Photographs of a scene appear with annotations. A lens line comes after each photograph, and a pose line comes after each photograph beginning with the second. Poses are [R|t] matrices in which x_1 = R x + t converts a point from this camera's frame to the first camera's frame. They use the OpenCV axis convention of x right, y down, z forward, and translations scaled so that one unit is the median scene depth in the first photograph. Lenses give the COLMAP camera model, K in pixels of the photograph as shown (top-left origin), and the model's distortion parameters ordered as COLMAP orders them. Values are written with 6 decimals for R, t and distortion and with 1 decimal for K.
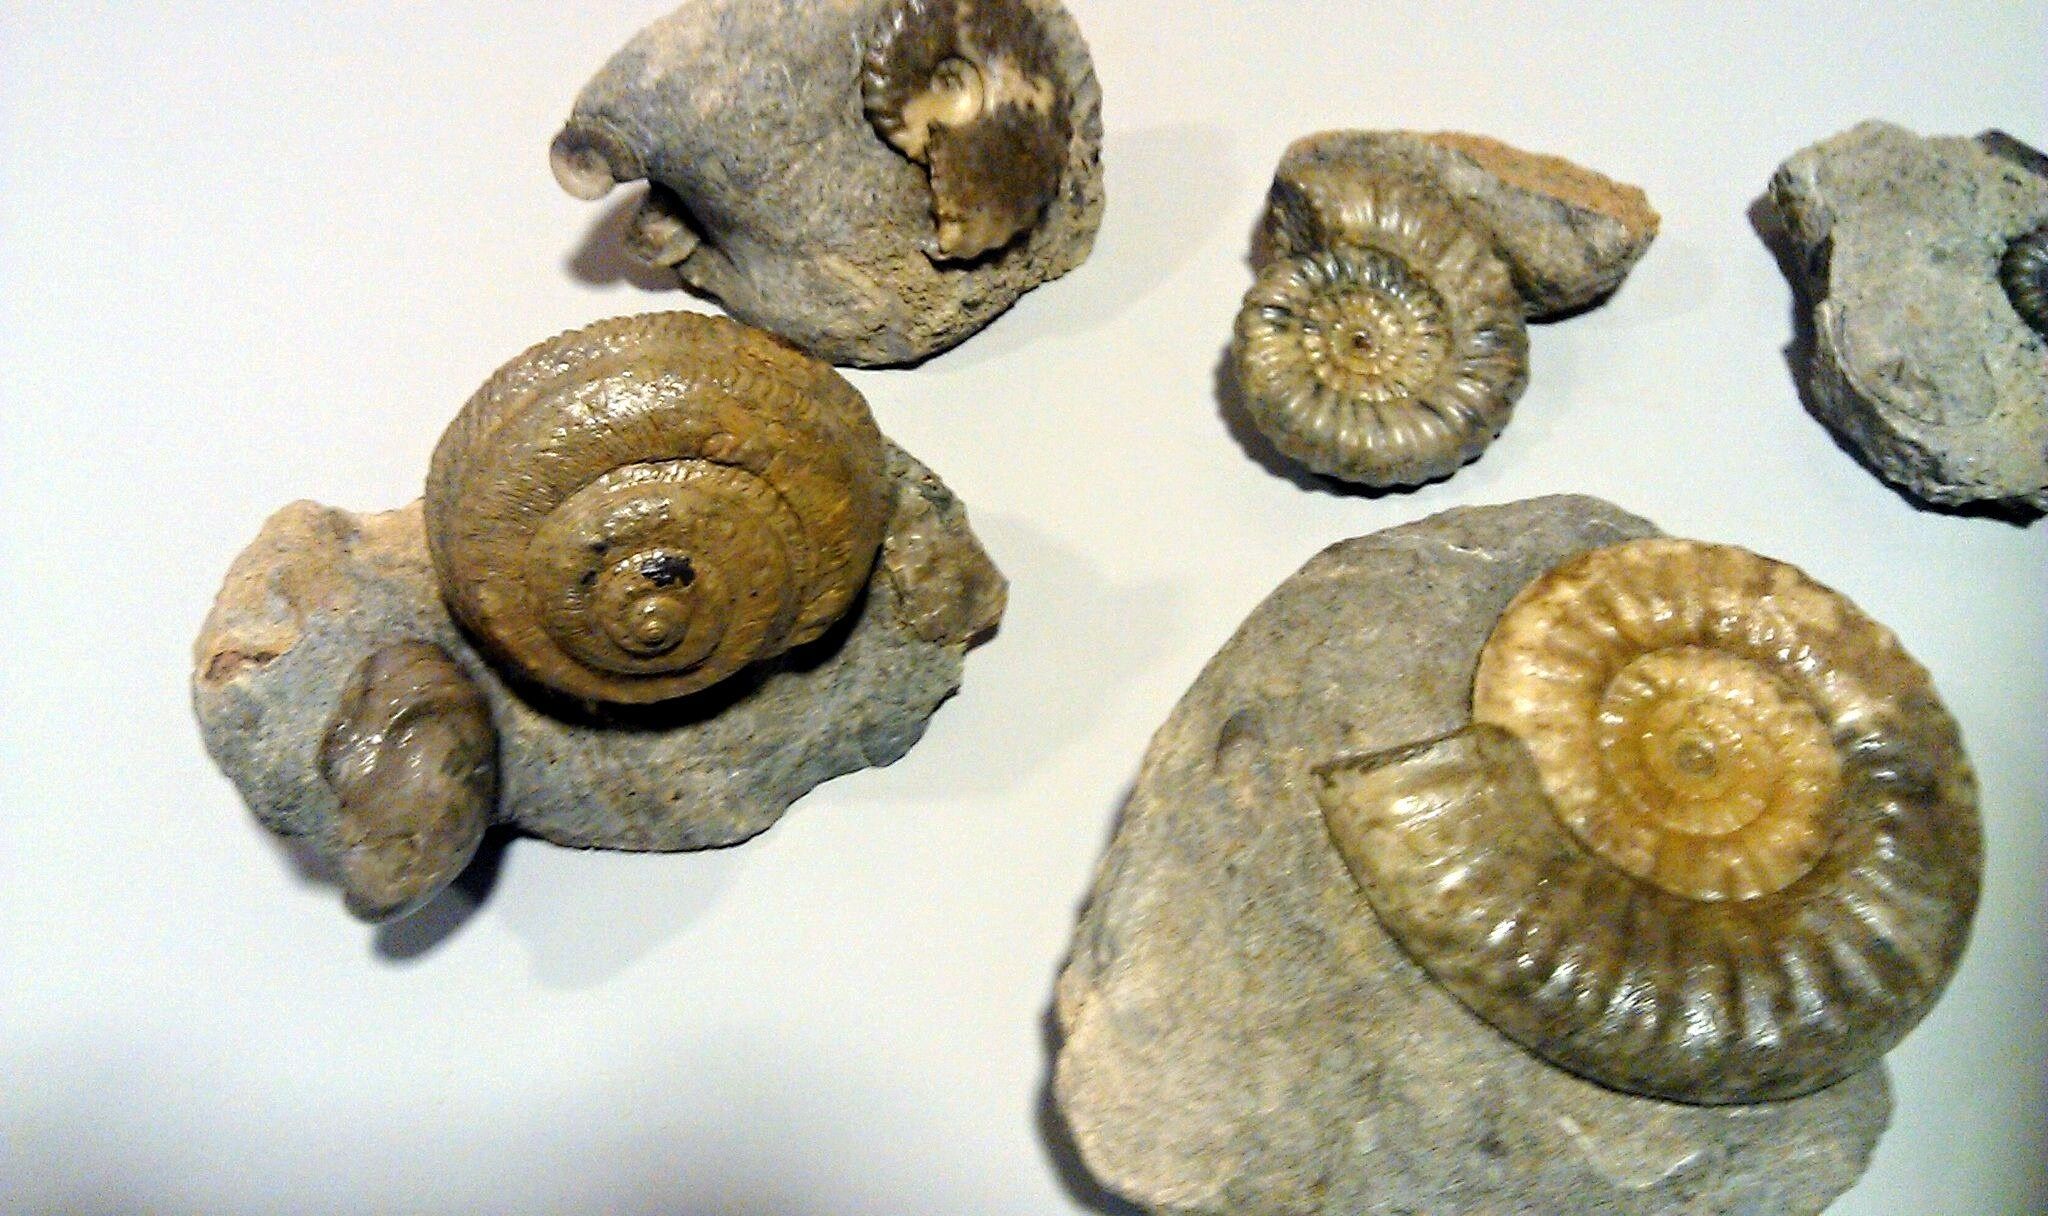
lens RADIAL K [[2158.6, 0, 1019.1], [0, 2158.6, 644.5], [0, 0, 1]] dist [0.128138, -0.487365]
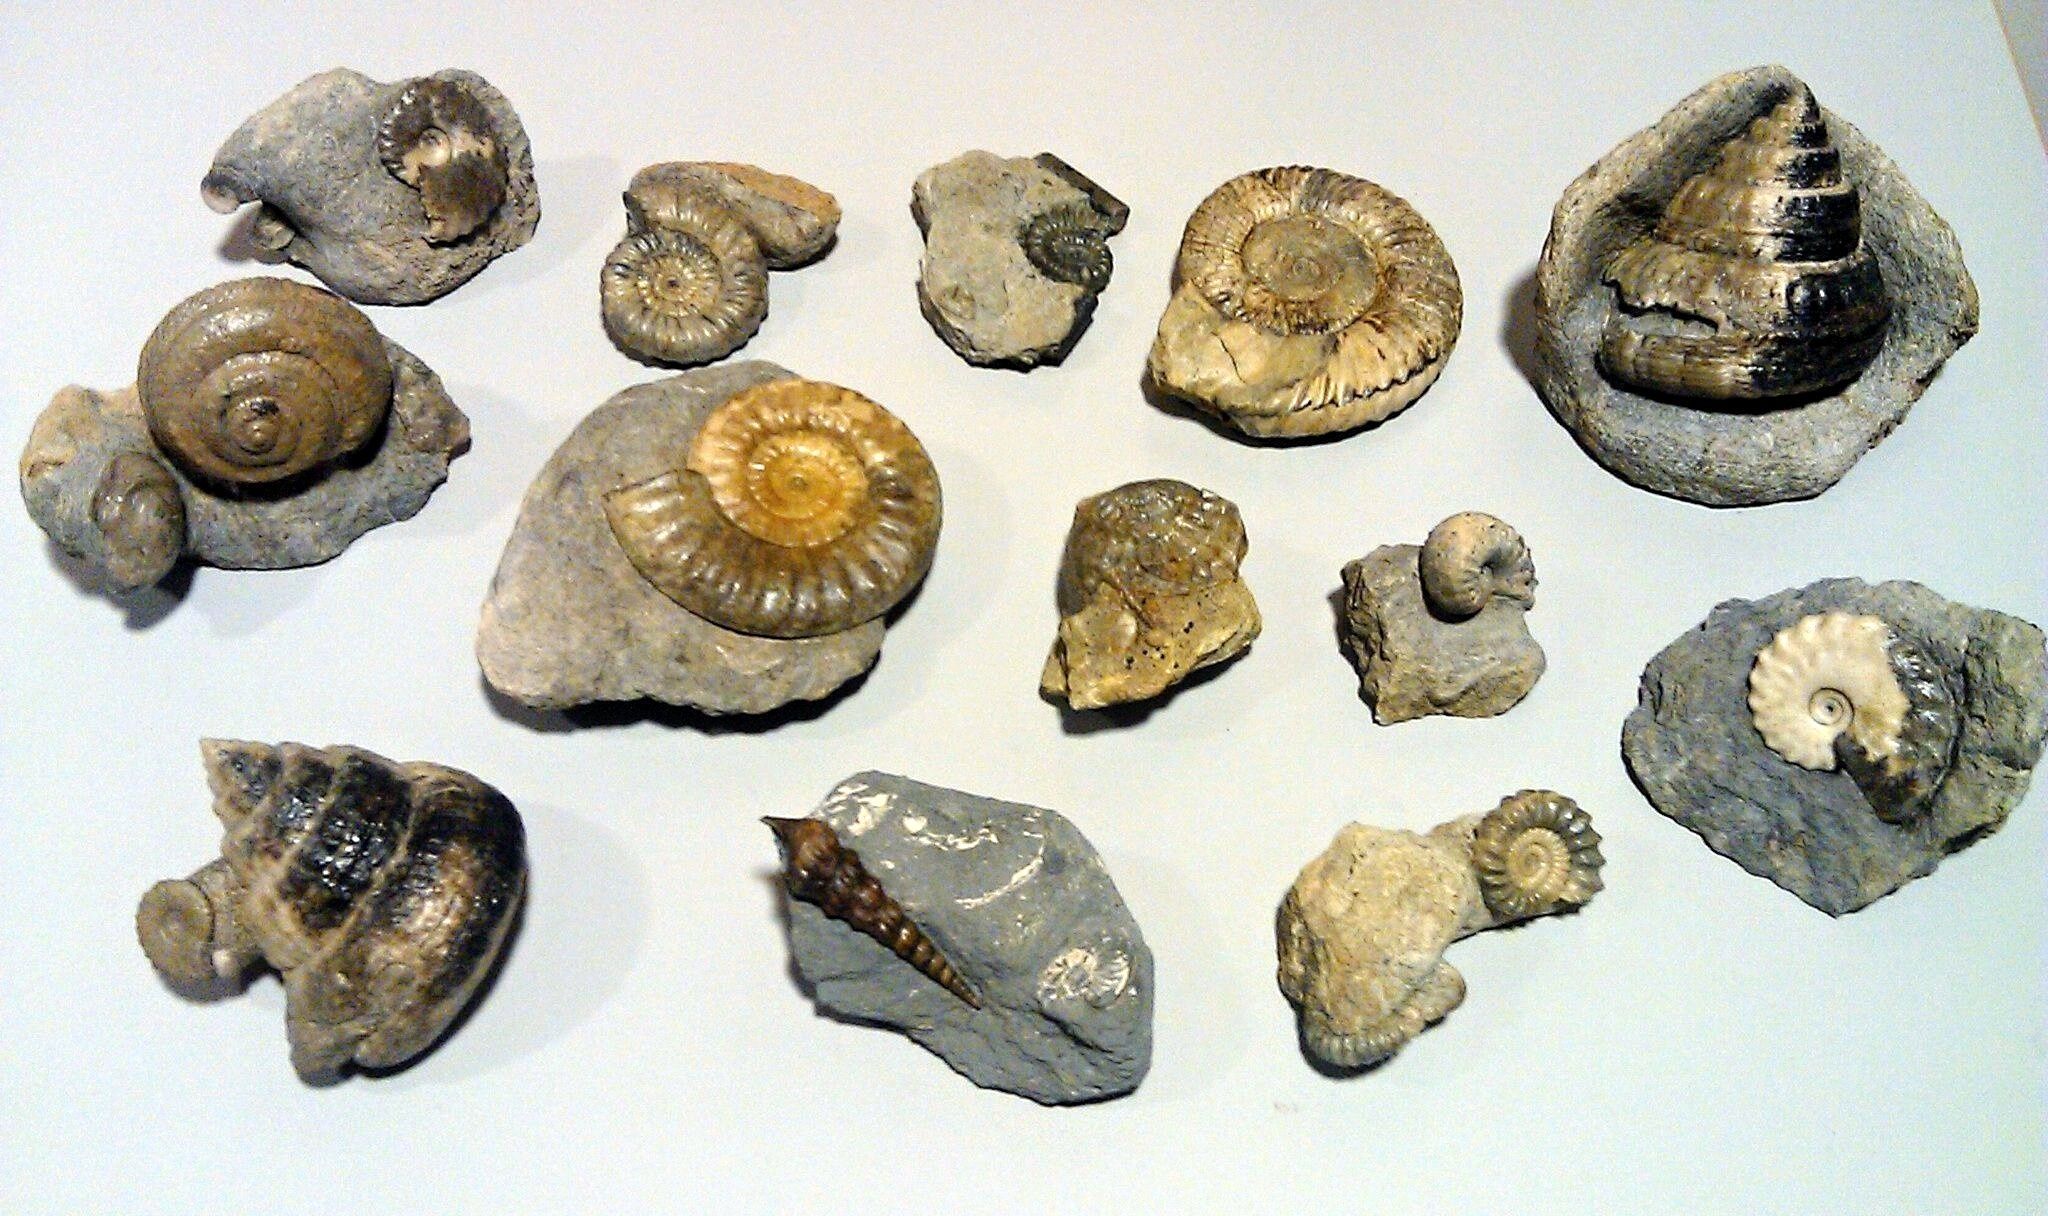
lens RADIAL K [[2019.5, 0, 1026.6], [0, 2019.5, 668.0], [0, 0, 1]] dist [0.123232, -0.459584]
pose [[0.988757, -0.054728, 0.139154, 0.224519], [0.048403, 0.997652, 0.048444, 0.129291], [-0.141479, -0.041164, 0.989085, -0.838818]]
